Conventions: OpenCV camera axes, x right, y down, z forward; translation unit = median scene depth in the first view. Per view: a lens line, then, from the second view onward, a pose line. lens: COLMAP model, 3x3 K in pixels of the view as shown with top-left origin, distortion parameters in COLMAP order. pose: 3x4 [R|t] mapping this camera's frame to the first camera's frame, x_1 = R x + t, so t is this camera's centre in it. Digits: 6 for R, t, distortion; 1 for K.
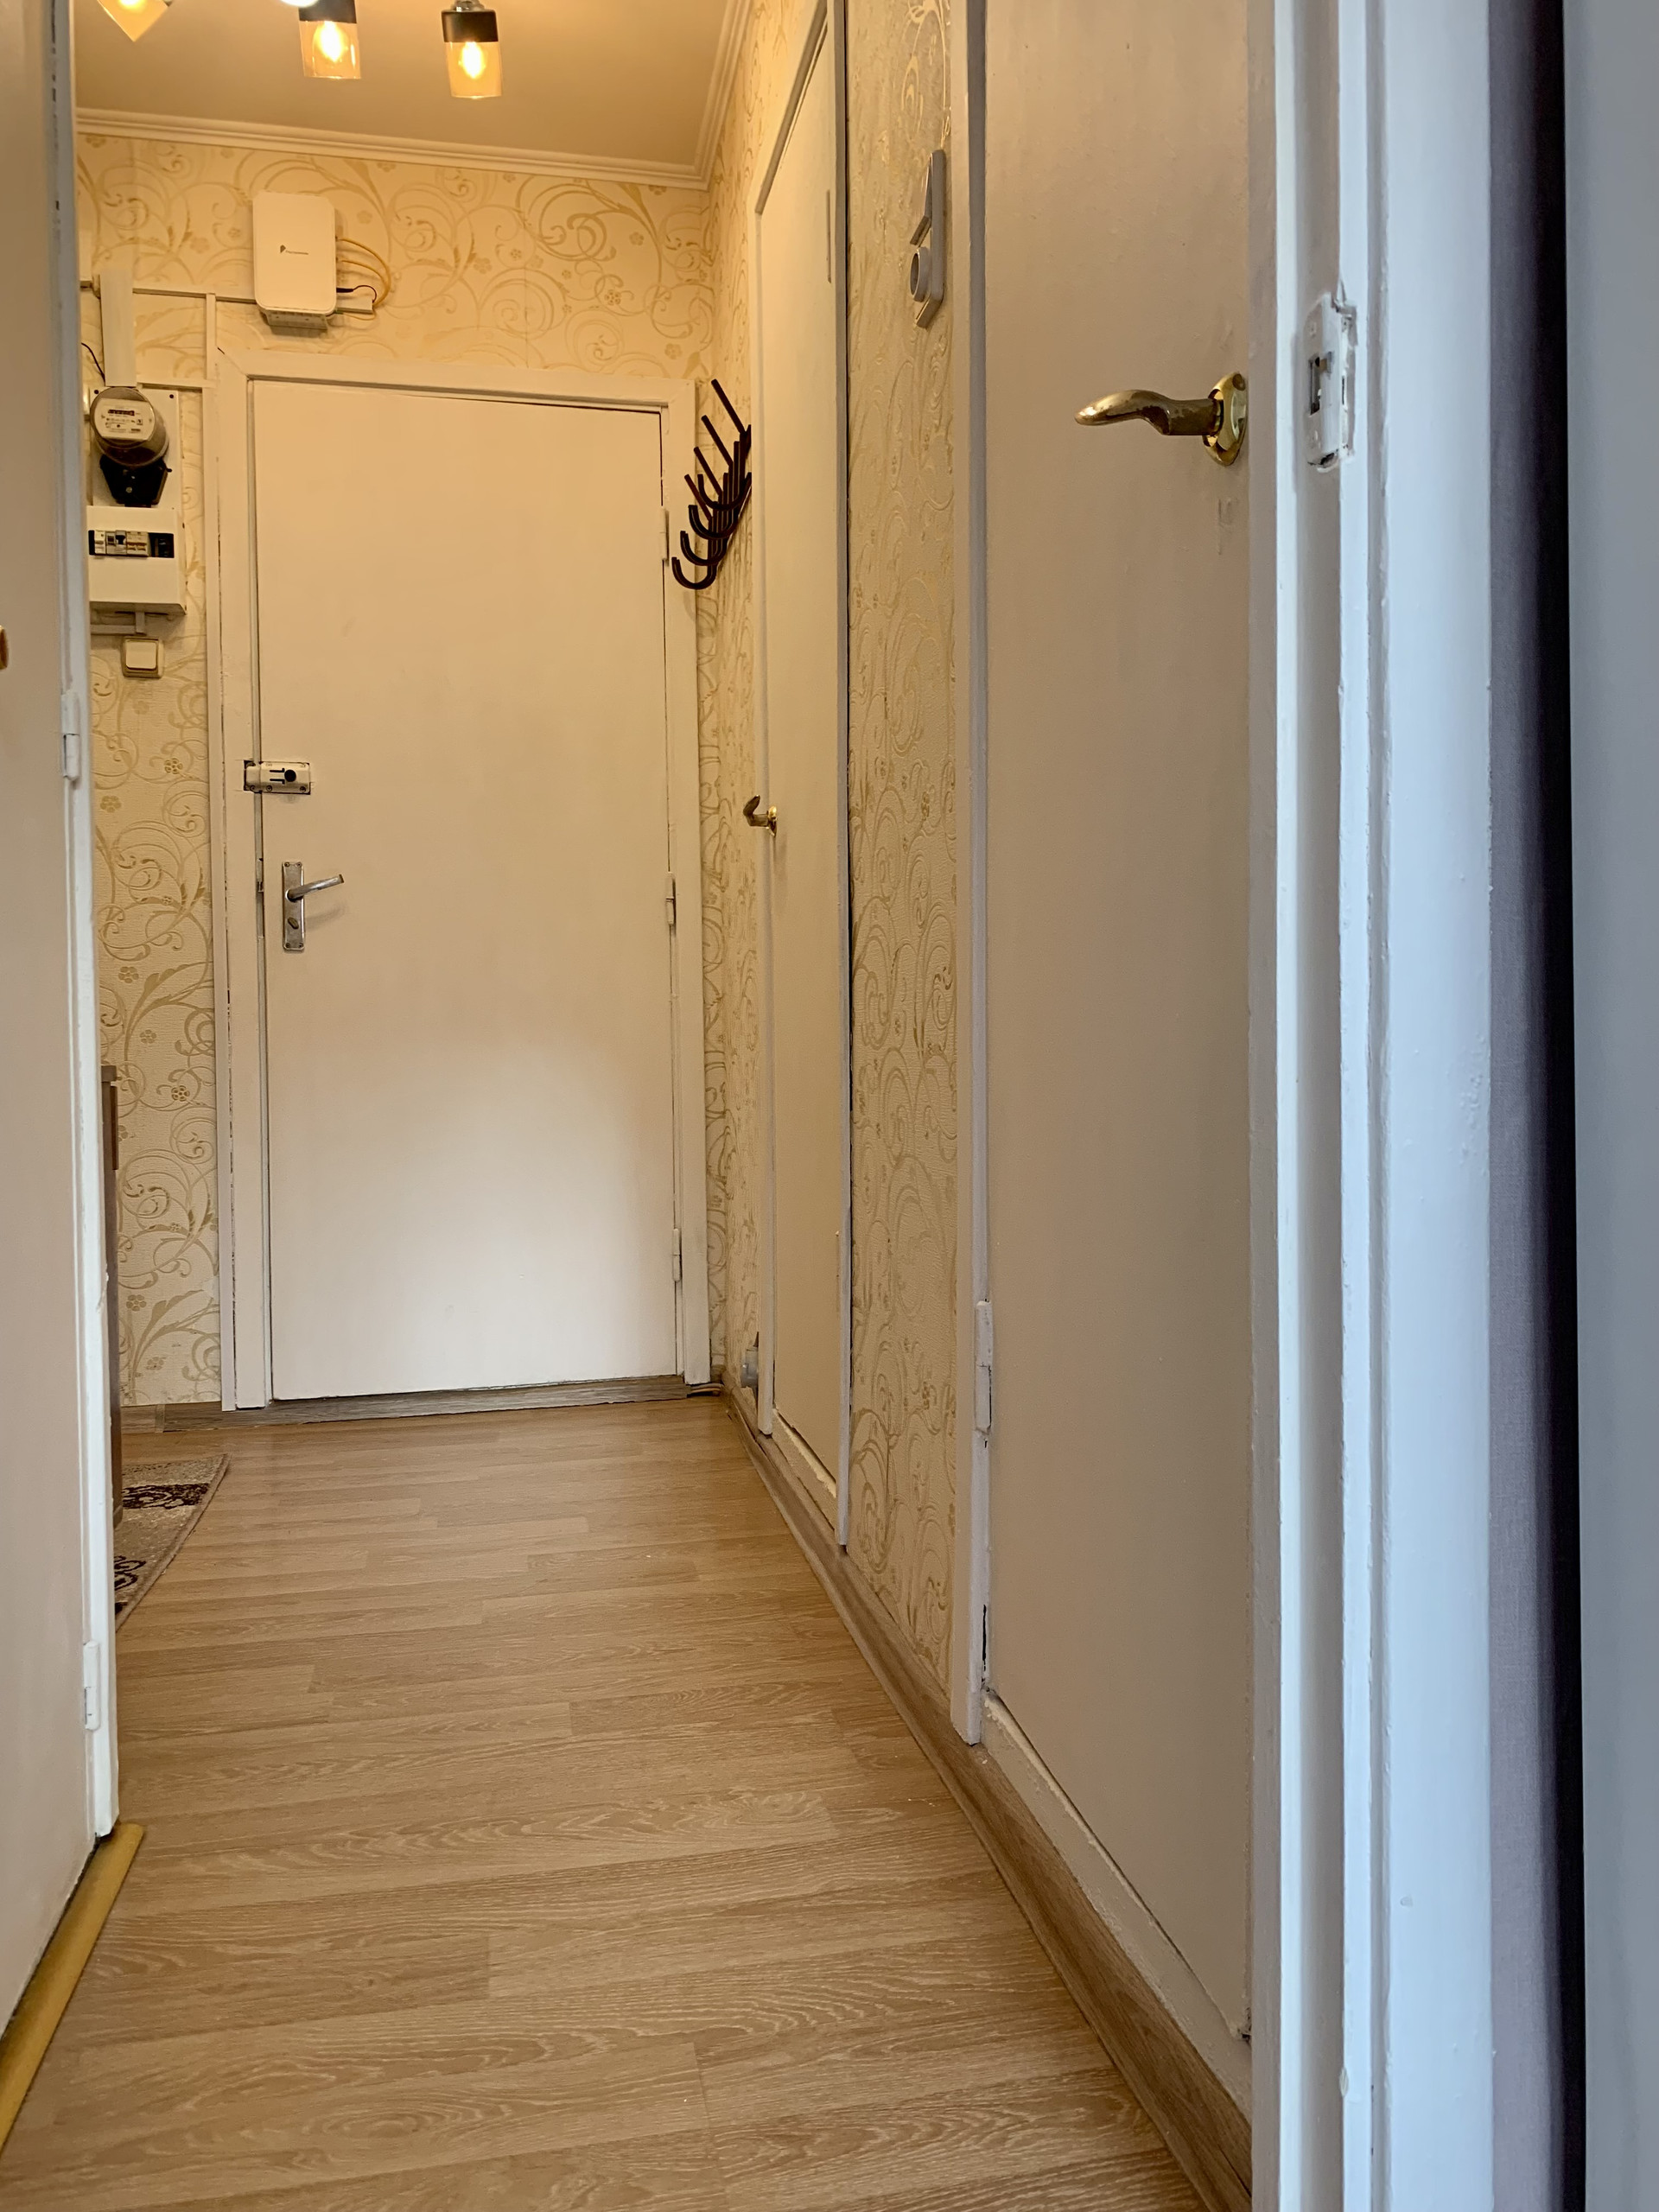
lens RADIAL K [[1679.2, 0, 845.8], [0, 1679.2, 1104.7], [0, 0, 1]] dist [0.054806, -0.057350]
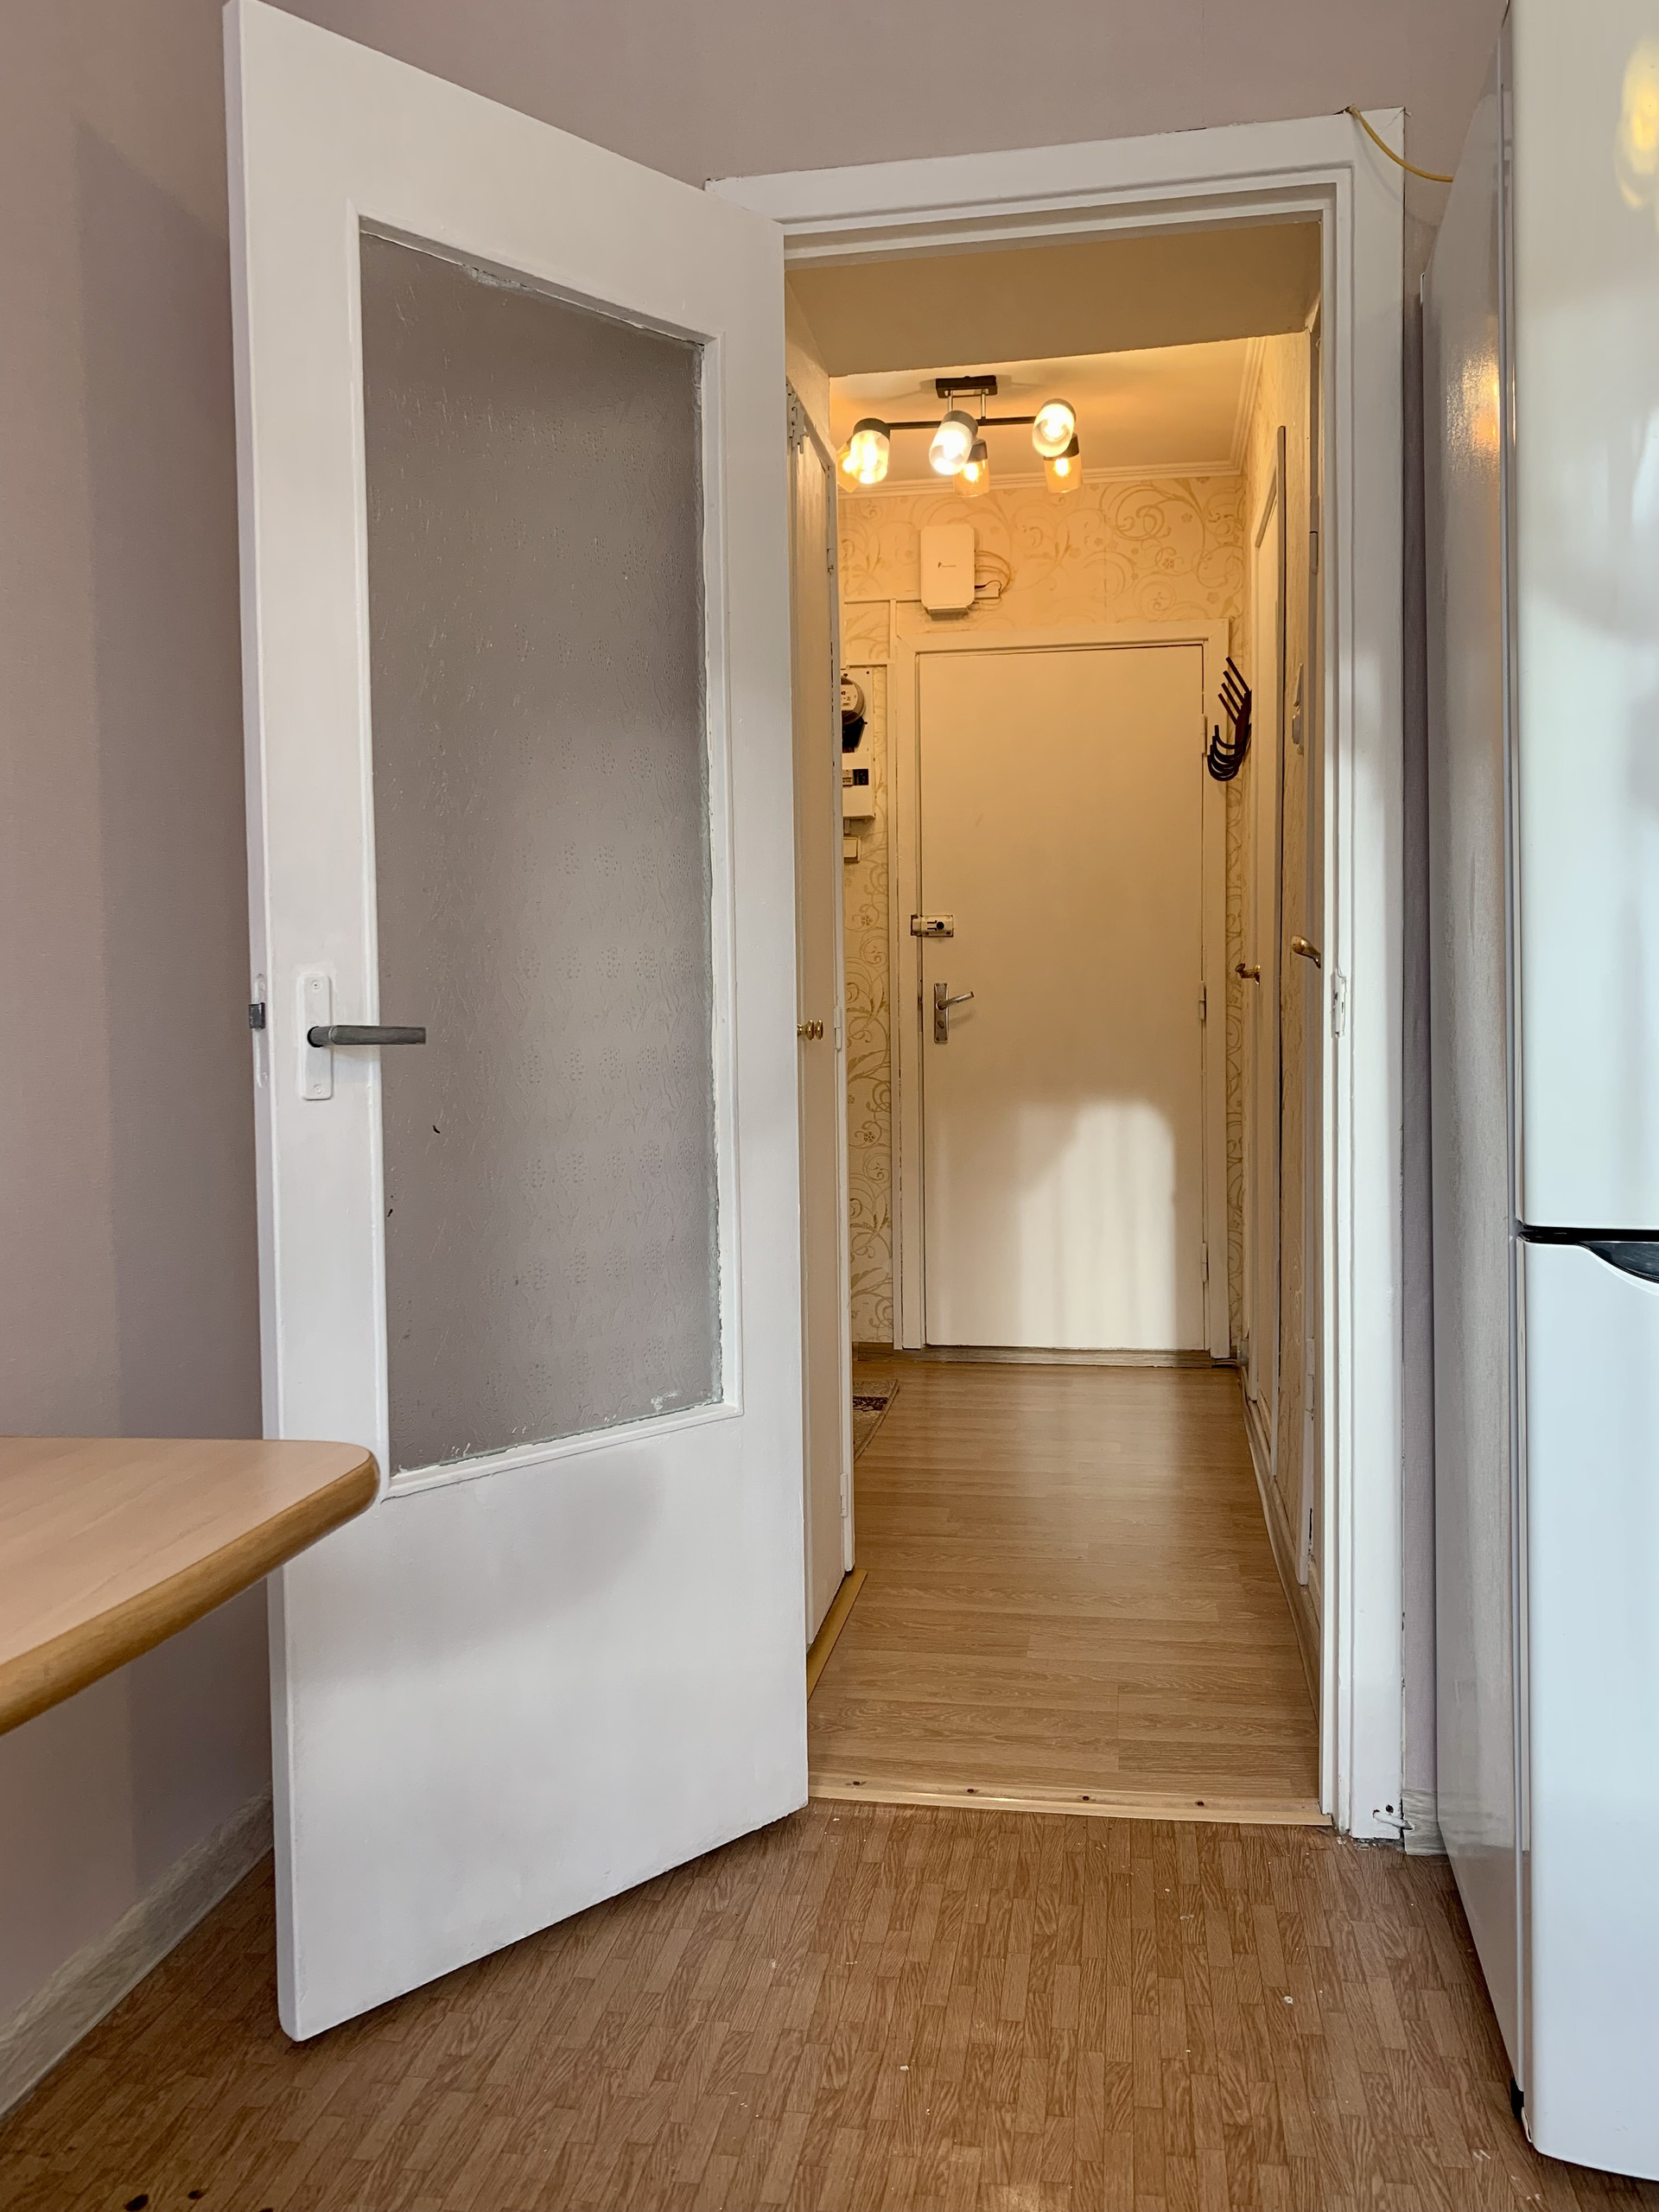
lens RADIAL K [[1679.2, 0, 821.1], [0, 1679.2, 1094.3], [0, 0, 1]] dist [0.054806, -0.057350]
pose [[0.925601, 0.015727, -0.378175, 0.131455], [-0.004155, 0.999498, 0.031395, -0.092418], [0.378479, -0.027488, 0.925202, -0.397995]]
